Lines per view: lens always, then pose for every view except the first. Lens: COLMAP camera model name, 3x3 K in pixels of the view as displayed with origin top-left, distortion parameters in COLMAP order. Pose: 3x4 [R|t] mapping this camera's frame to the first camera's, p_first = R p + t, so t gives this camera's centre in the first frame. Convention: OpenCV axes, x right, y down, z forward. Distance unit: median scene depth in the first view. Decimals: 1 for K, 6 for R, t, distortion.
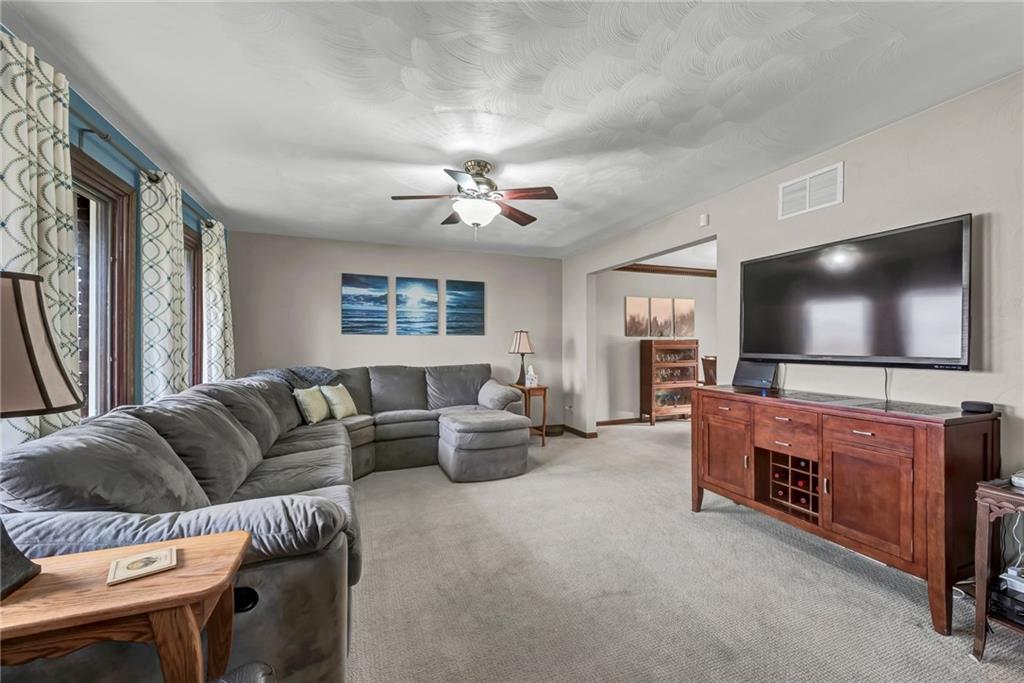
lens RADIAL K [[411.3, 0, 503.5], [0, 411.3, 340.1], [0, 0, 1]] dist [0.013717, -0.003447]
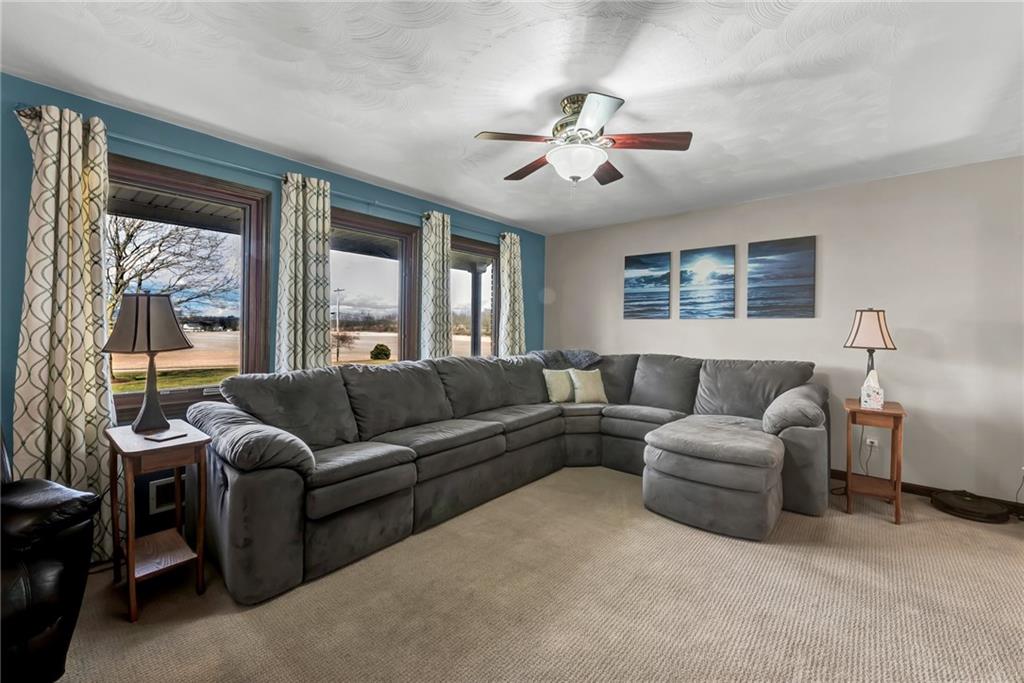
lens RADIAL K [[411.3, 0, 513.7], [0, 411.3, 324.4], [0, 0, 1]] dist [0.013717, -0.003447]
pose [[0.478368, -0.001017, -0.878159, 0.324752], [-0.002593, 0.999993, -0.002571, 0.001452], [0.878155, 0.003507, 0.478363, 0.295057]]
